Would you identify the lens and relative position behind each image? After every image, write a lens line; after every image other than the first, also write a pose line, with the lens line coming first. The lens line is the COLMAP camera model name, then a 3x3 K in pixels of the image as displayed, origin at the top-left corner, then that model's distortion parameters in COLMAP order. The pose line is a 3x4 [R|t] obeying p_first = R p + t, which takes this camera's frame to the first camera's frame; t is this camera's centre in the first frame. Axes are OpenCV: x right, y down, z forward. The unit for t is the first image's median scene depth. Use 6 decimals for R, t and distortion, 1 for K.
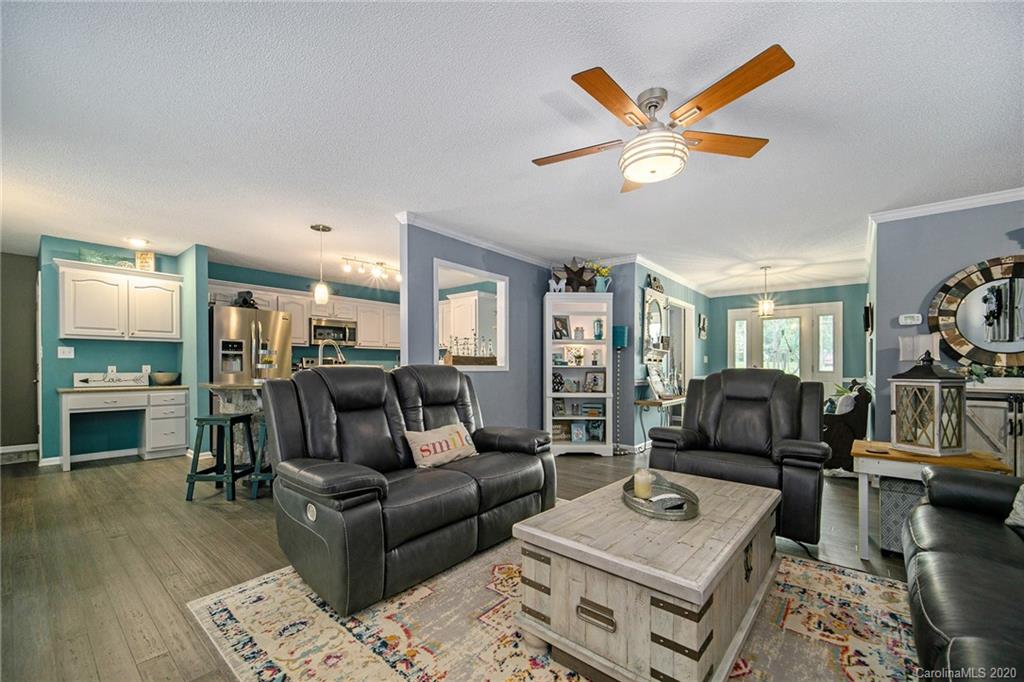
lens RADIAL K [[432.5, 0, 507.3], [0, 432.5, 372.8], [0, 0, 1]] dist [-0.001078, -0.000403]
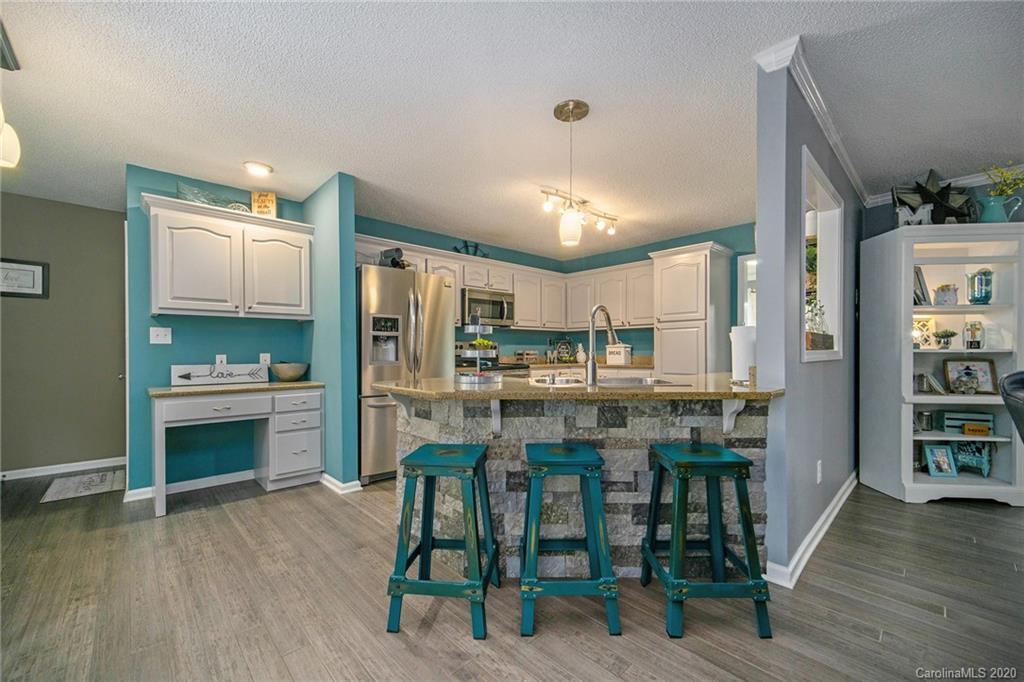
lens RADIAL K [[409.6, 0, 513.3], [0, 409.6, 356.4], [0, 0, 1]] dist [0.002147, 0.000261]
pose [[0.995928, -0.005650, -0.089978, -0.391757], [0.005228, 0.999974, -0.004926, -0.007206], [0.090003, 0.004435, 0.995932, 0.388640]]
